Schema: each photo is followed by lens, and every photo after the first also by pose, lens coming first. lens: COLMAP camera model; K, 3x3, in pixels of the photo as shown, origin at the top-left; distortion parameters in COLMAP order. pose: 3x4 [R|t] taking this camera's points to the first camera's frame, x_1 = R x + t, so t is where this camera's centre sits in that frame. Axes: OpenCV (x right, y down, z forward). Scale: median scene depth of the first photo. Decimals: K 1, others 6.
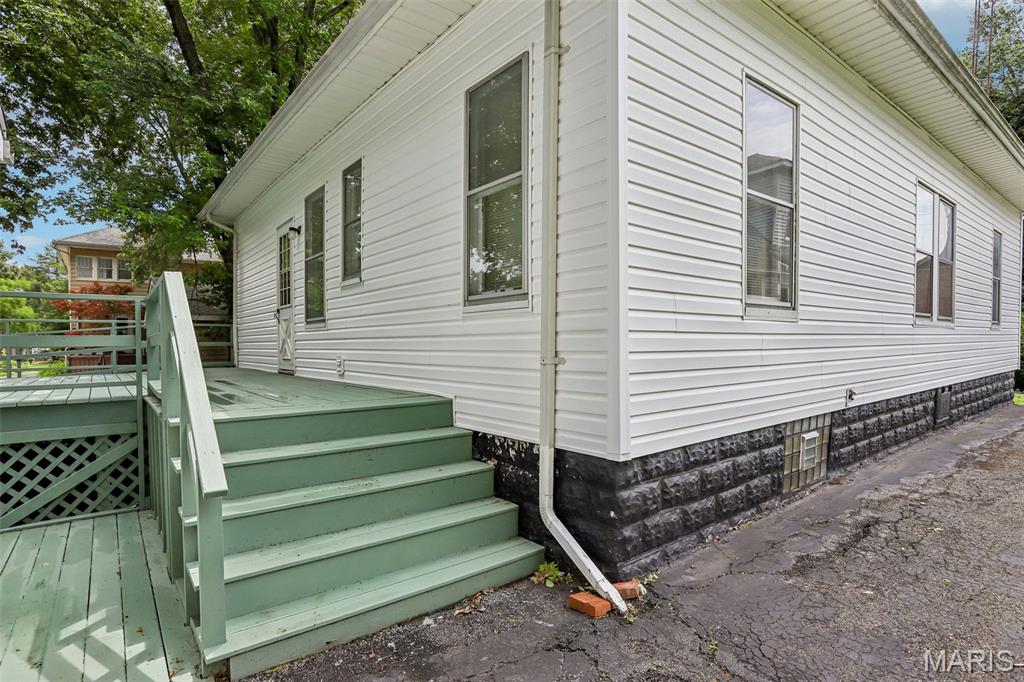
lens RADIAL K [[514.8, 0, 512.0], [0, 514.8, 341.0], [0, 0, 1]] dist [-0.000354, 0.000140]
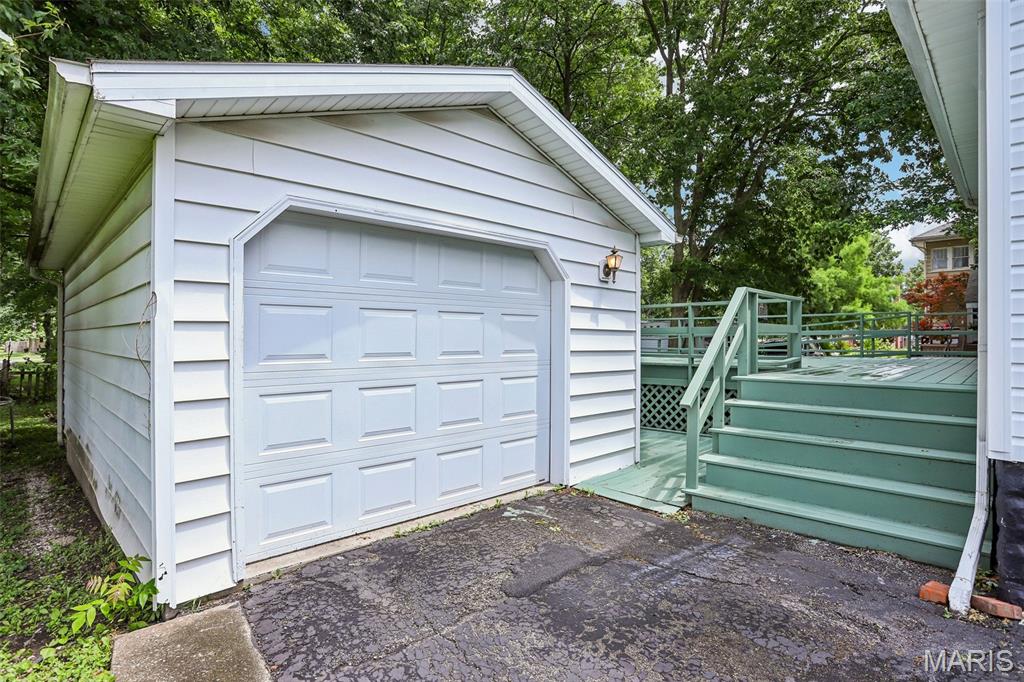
lens RADIAL K [[553.2, 0, 512.0], [0, 553.2, 341.0], [0, 0, 1]] dist [-0.002827, -0.000216]
pose [[0.115421, 0.015098, -0.993202, 0.348965], [0.001138, 0.999882, 0.015332, 0.007741], [0.993316, -0.002900, 0.115390, 0.030212]]
